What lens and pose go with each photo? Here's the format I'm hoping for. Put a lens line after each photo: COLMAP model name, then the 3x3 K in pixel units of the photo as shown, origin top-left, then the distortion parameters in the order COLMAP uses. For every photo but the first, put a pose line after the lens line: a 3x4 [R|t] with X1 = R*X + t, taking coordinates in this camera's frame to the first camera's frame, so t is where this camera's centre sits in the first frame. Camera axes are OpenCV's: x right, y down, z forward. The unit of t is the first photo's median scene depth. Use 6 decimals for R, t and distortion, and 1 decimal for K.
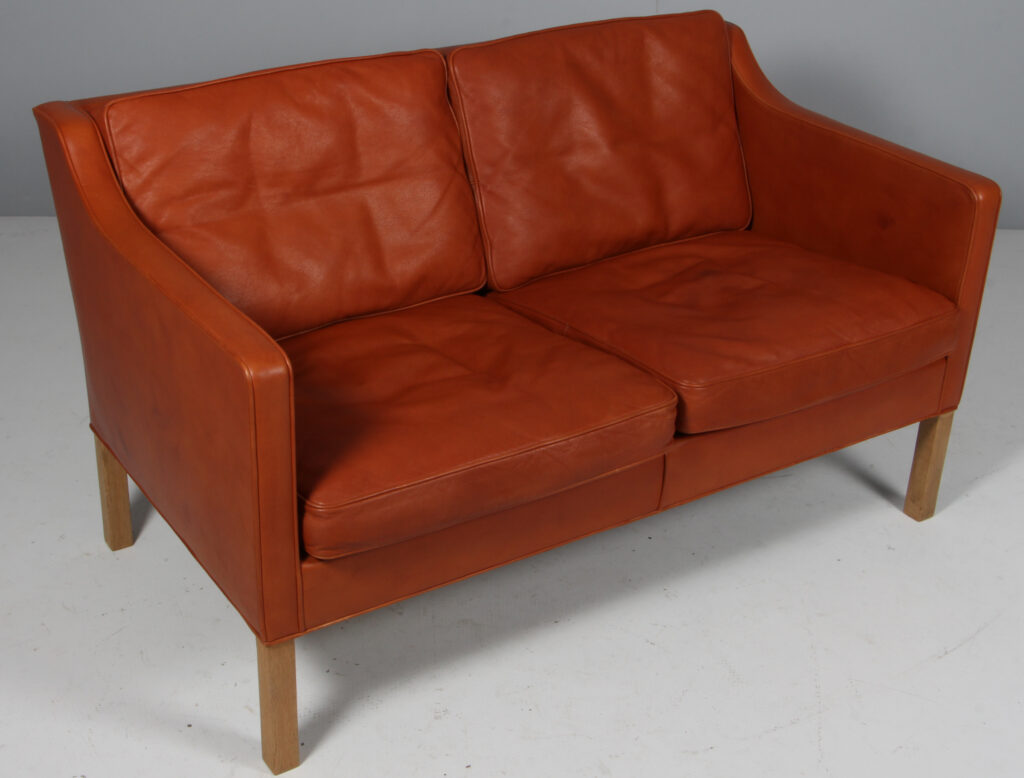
lens RADIAL K [[1474.1, 0, 468.7], [0, 1474.1, 368.9], [0, 0, 1]] dist [-0.044533, 0.055108]
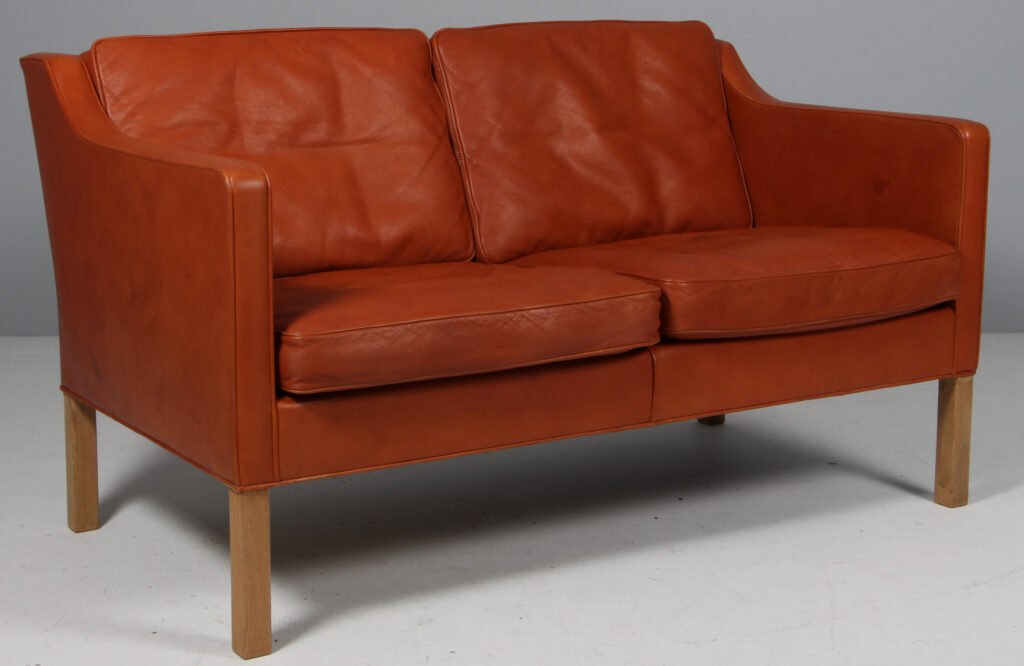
lens RADIAL K [[1836.7, 0, 497.6], [0, 1836.7, 308.4], [0, 0, 1]] dist [0.075564, 0.118553]
pose [[0.999744, -0.022368, -0.003442, 0.031492], [0.020309, 0.953832, -0.299652, 0.349271], [0.009986, 0.299505, 0.954042, -0.154854]]
